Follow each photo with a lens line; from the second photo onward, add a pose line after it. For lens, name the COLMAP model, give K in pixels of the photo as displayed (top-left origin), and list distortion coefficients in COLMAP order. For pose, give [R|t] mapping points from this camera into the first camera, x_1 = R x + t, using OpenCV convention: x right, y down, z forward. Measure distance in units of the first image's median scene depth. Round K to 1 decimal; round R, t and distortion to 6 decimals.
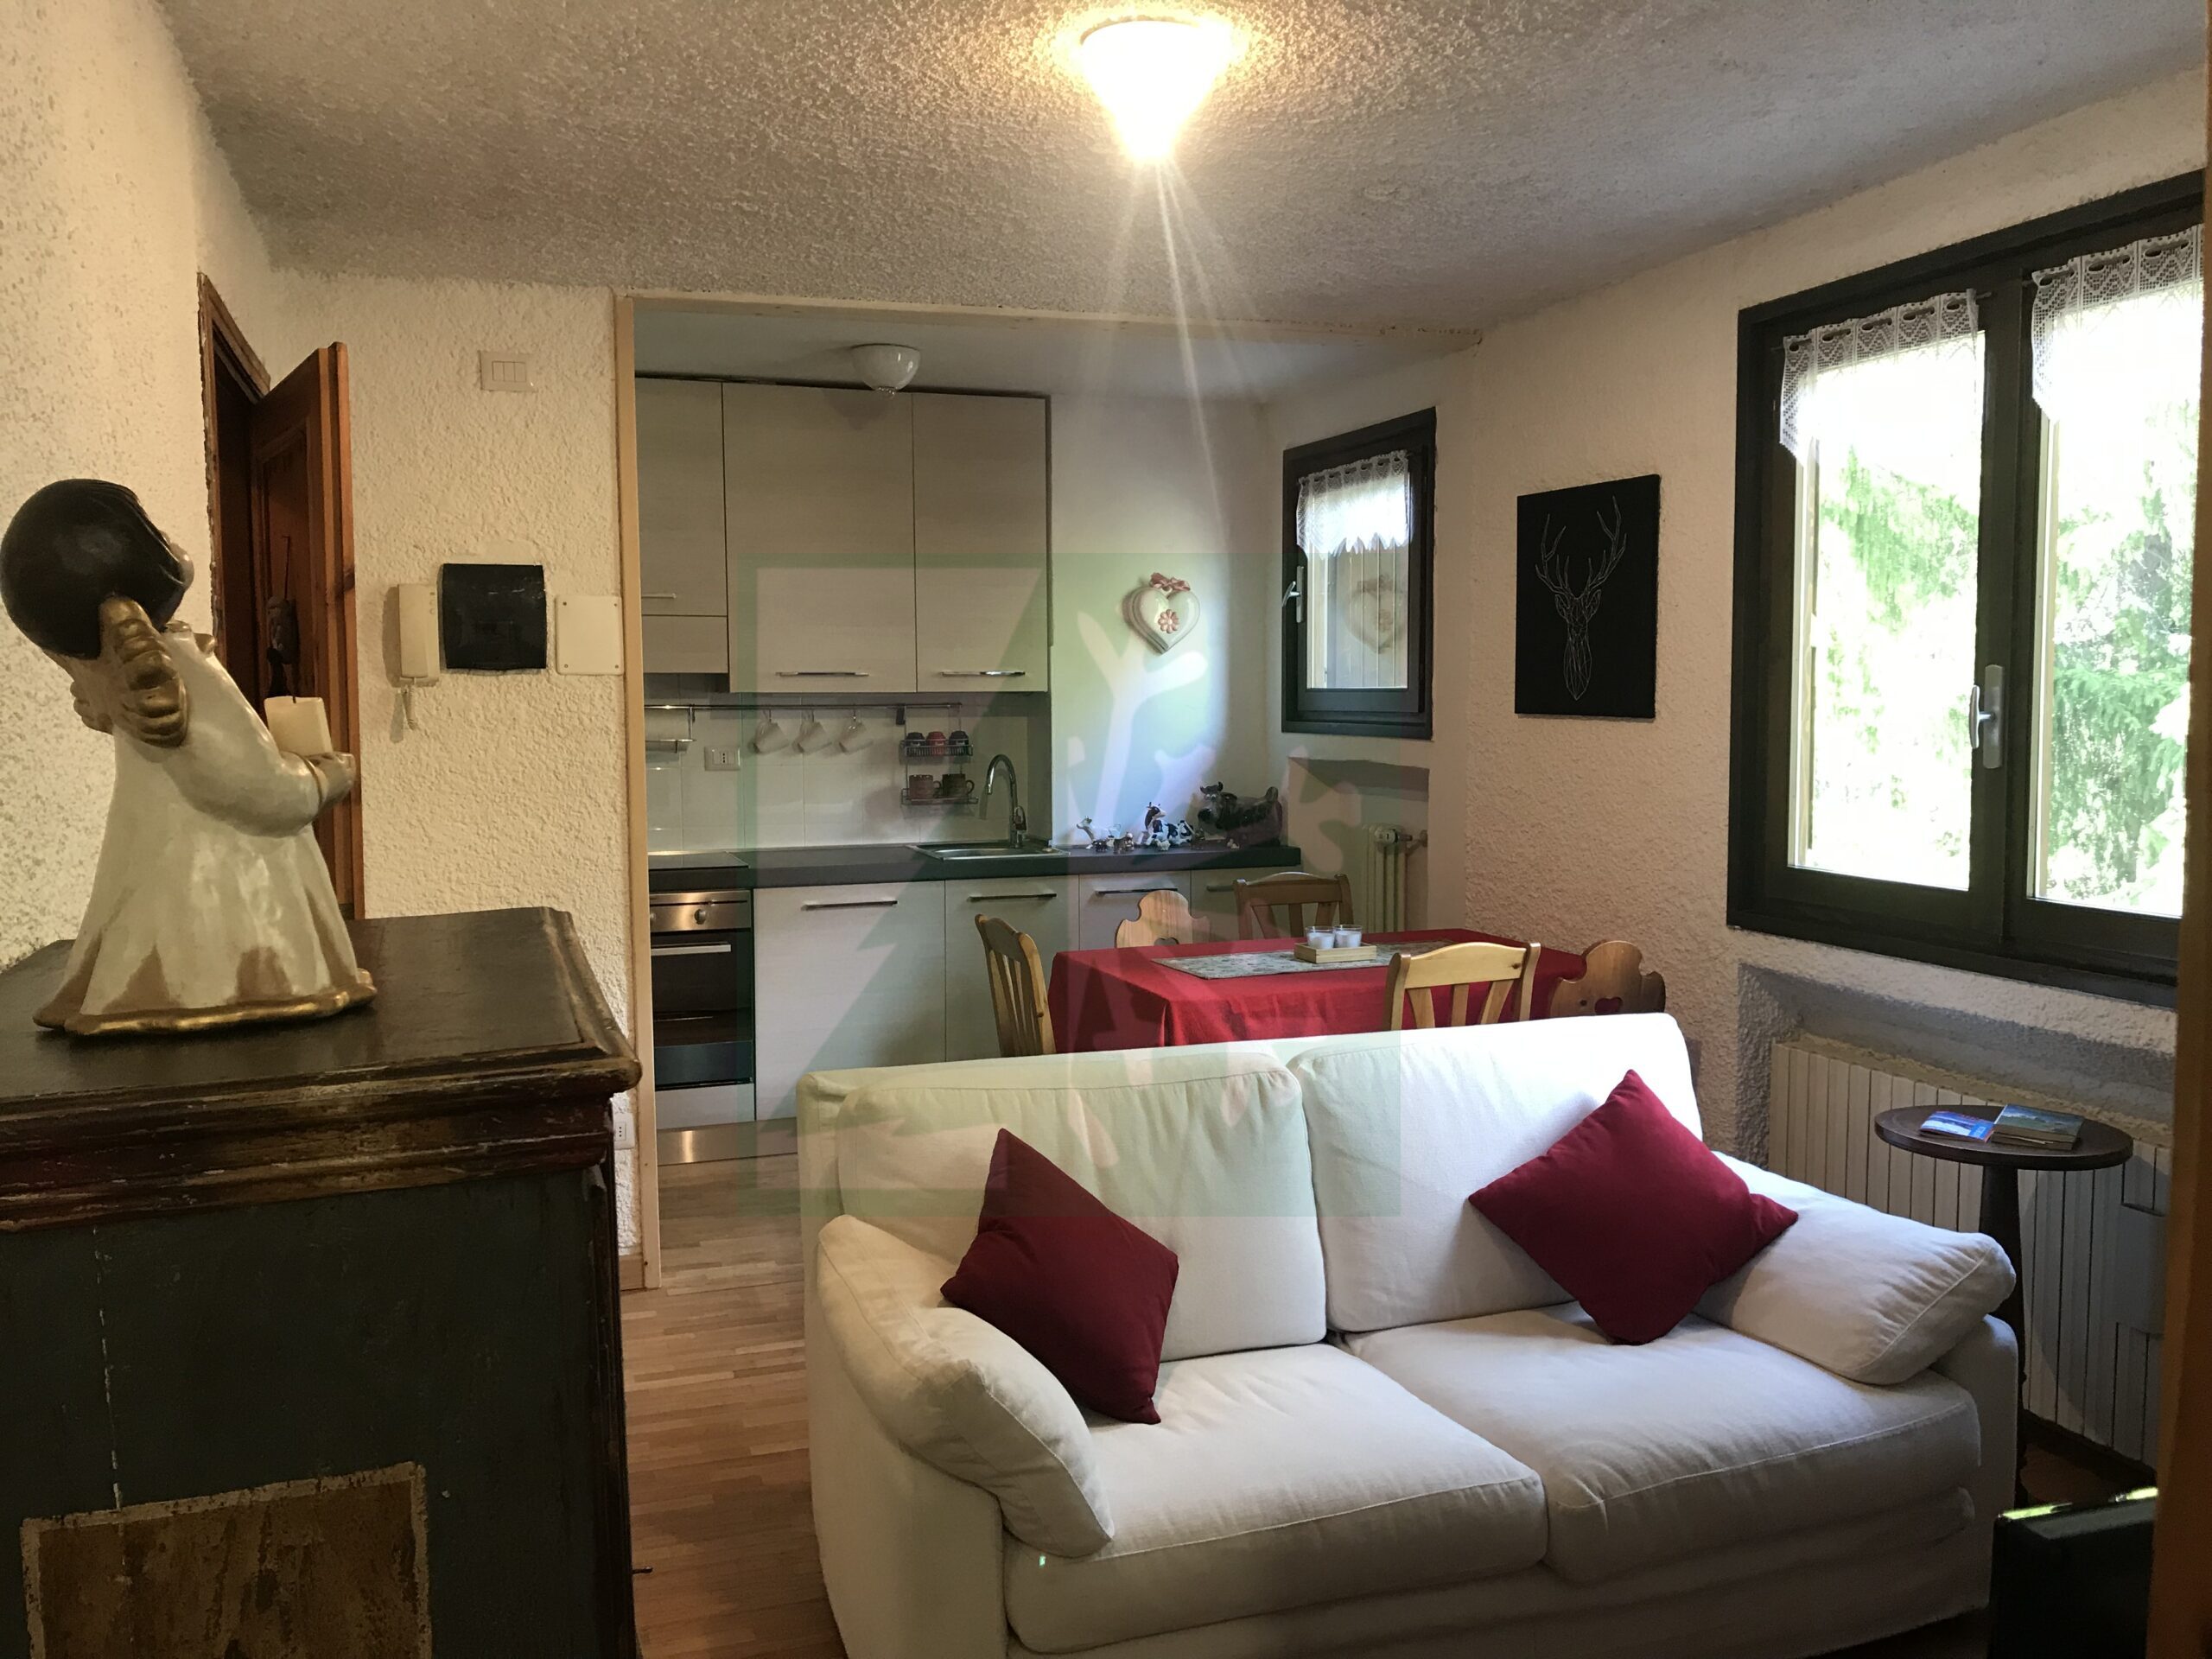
lens RADIAL K [[1856.9, 0, 1106.0], [0, 1856.9, 829.5], [0, 0, 1]] dist [0.057342, -0.045003]
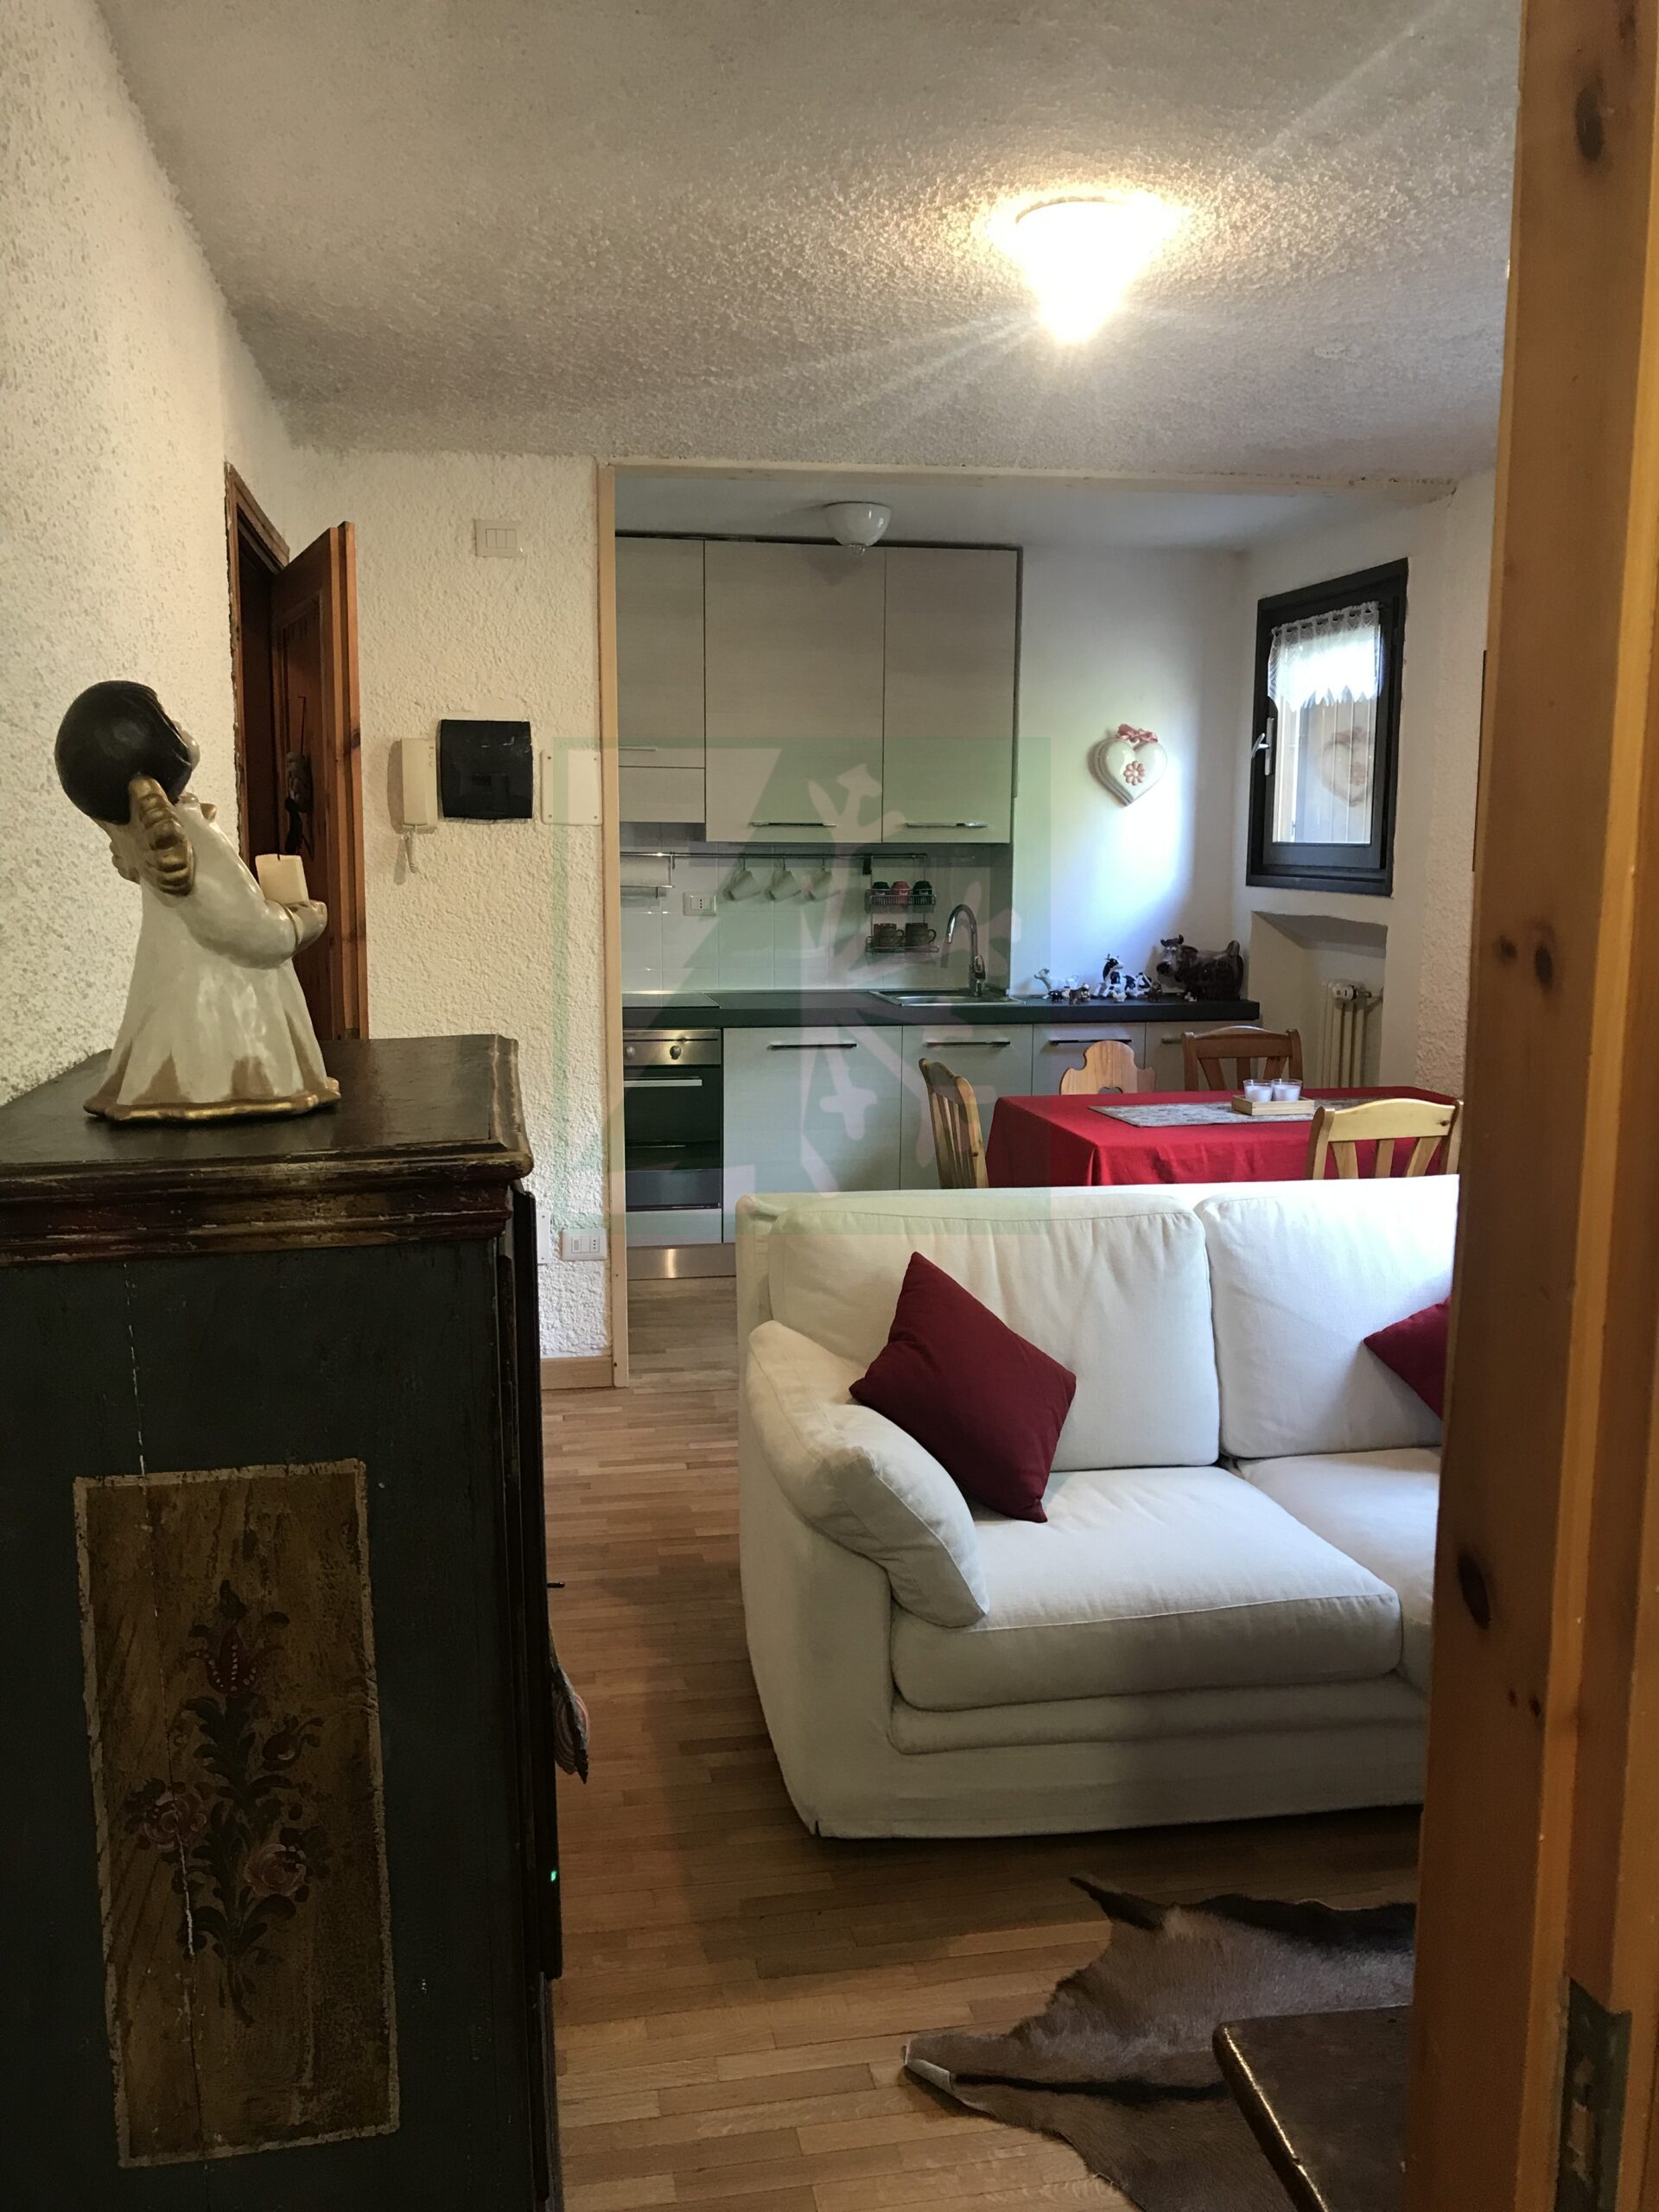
lens RADIAL K [[1856.9, 0, 829.5], [0, 1856.9, 1106.0], [0, 0, 1]] dist [0.057342, -0.045003]
pose [[0.988799, 0.034014, -0.145323, 0.044553], [-0.023831, 0.997174, 0.071248, -0.001057], [0.147336, -0.066987, 0.986816, -0.068818]]
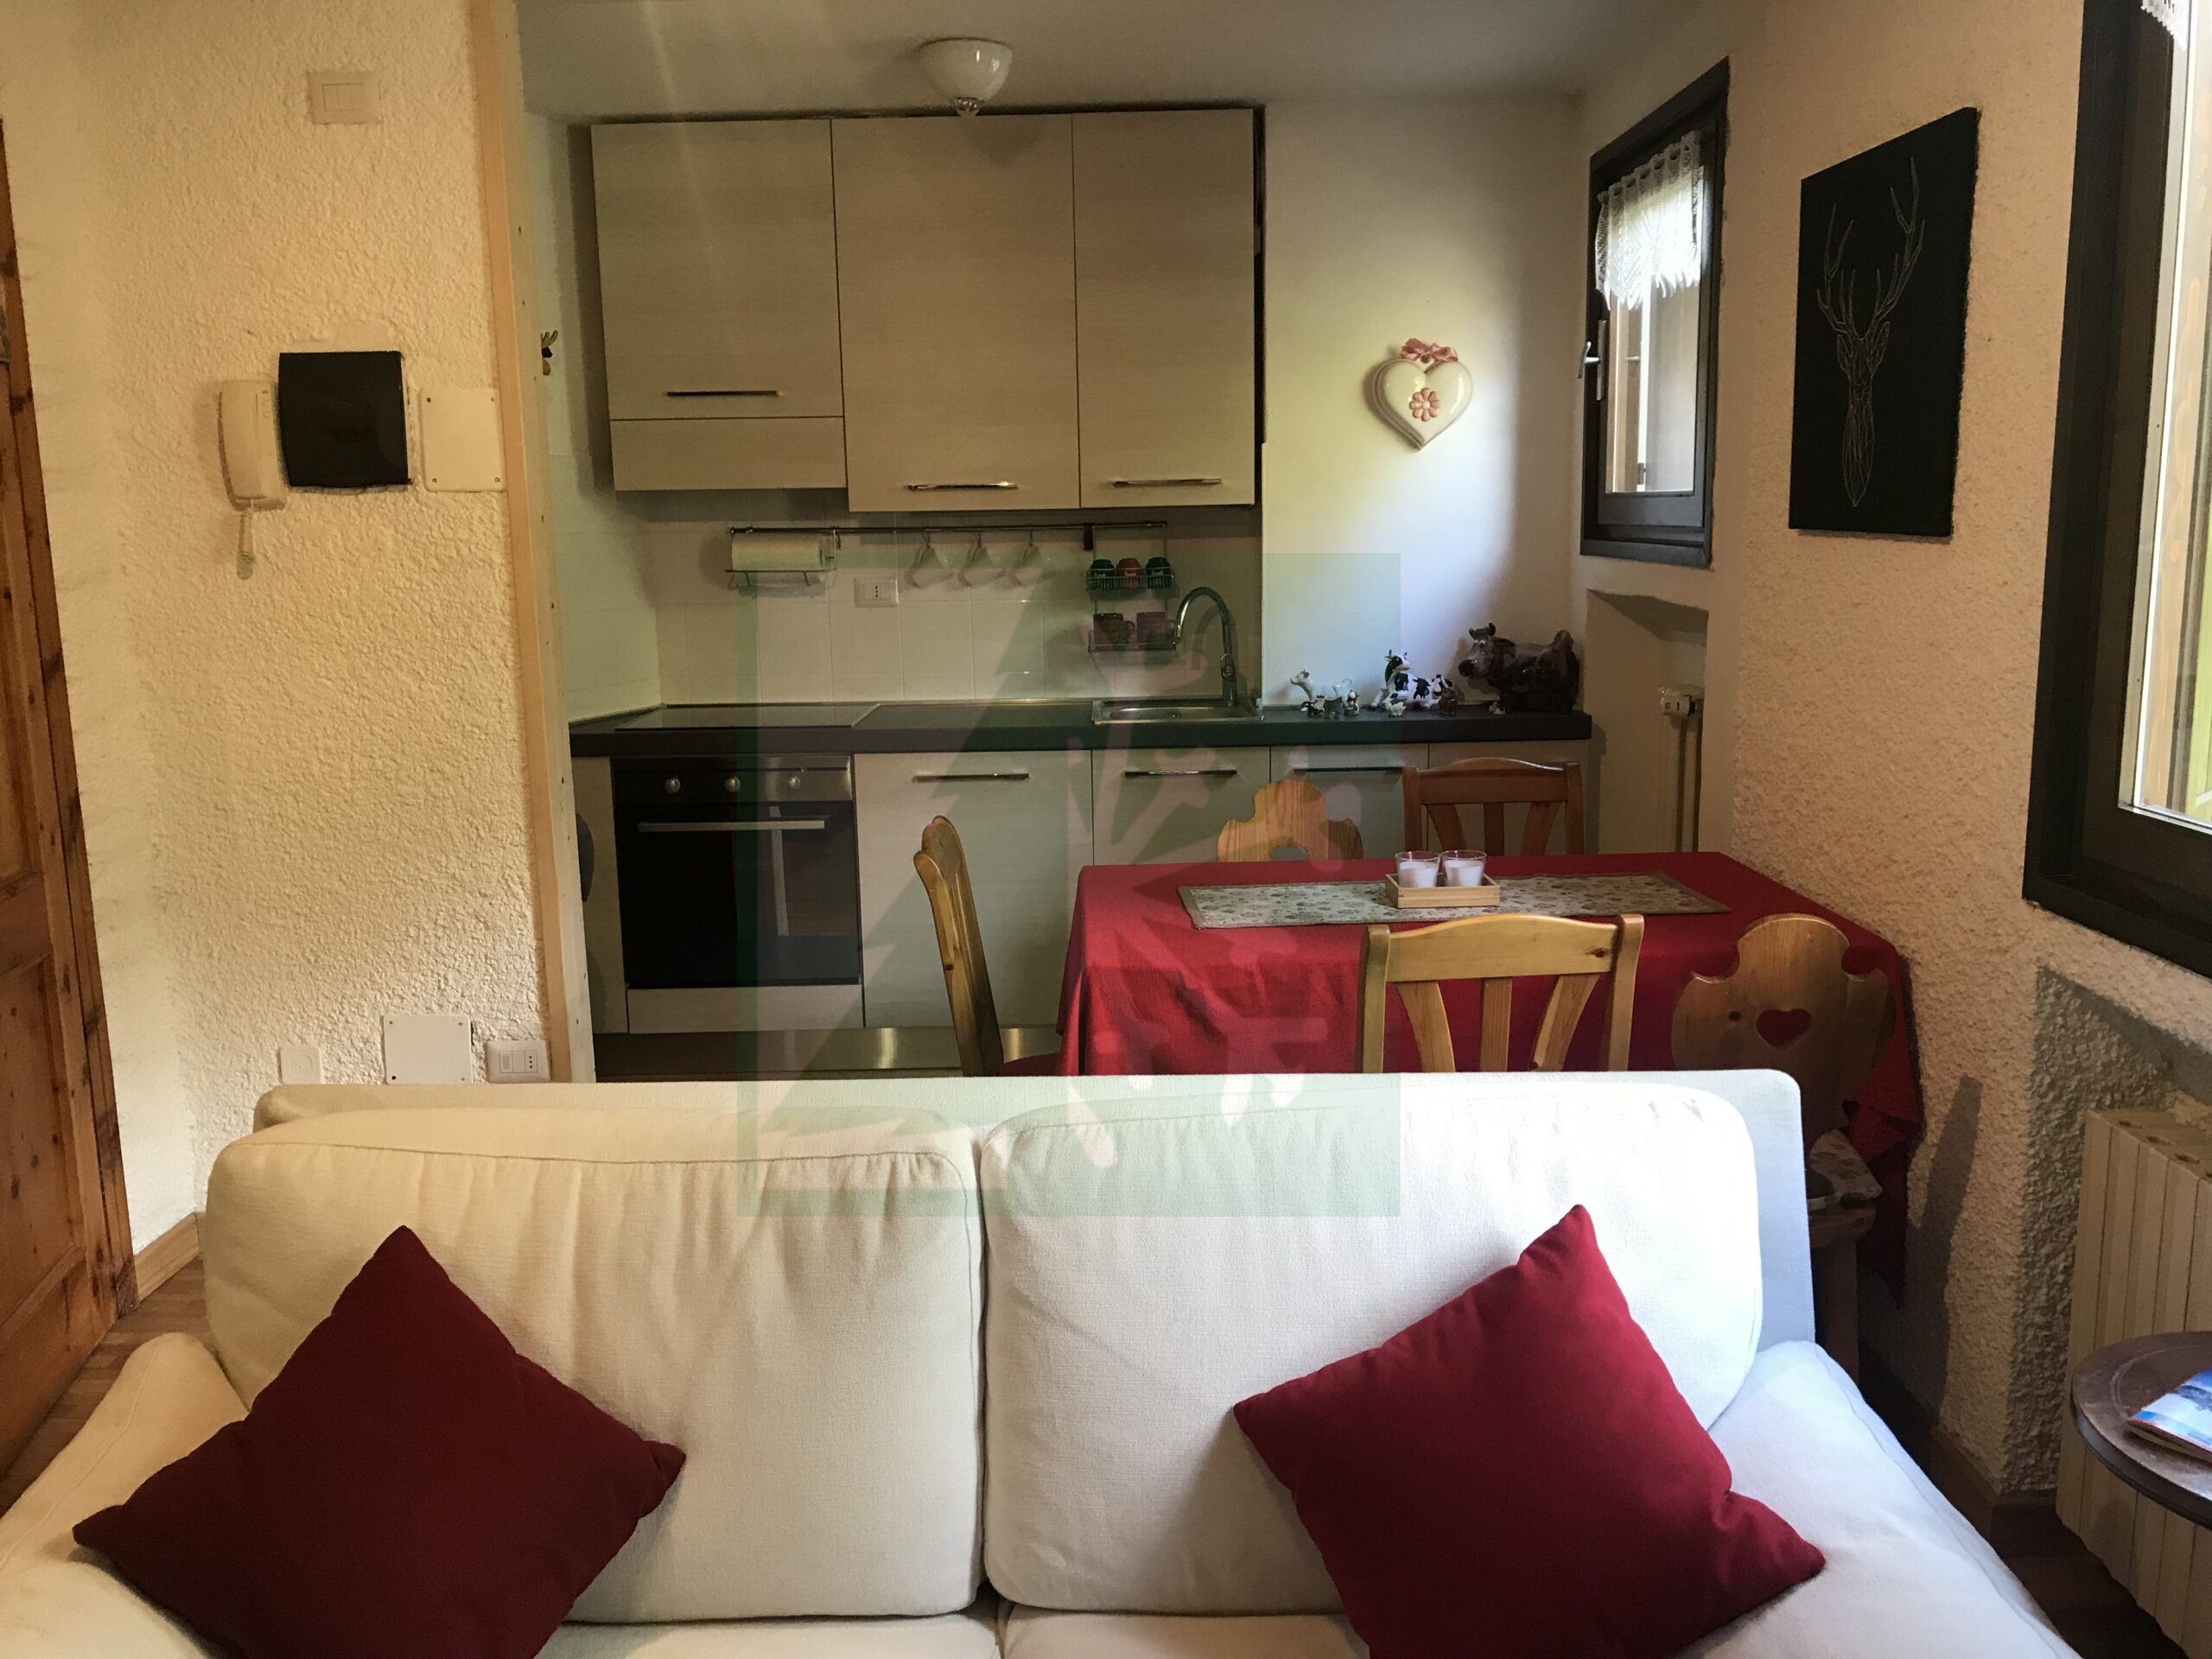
lens RADIAL K [[1851.0, 0, 1106.0], [0, 1851.0, 829.5], [0, 0, 1]] dist [0.011992, 0.011495]
pose [[0.939271, 0.045879, -0.340096, 0.332495], [-0.012251, 0.994874, 0.100374, -0.030902], [0.342958, -0.090112, 0.935019, 0.467944]]
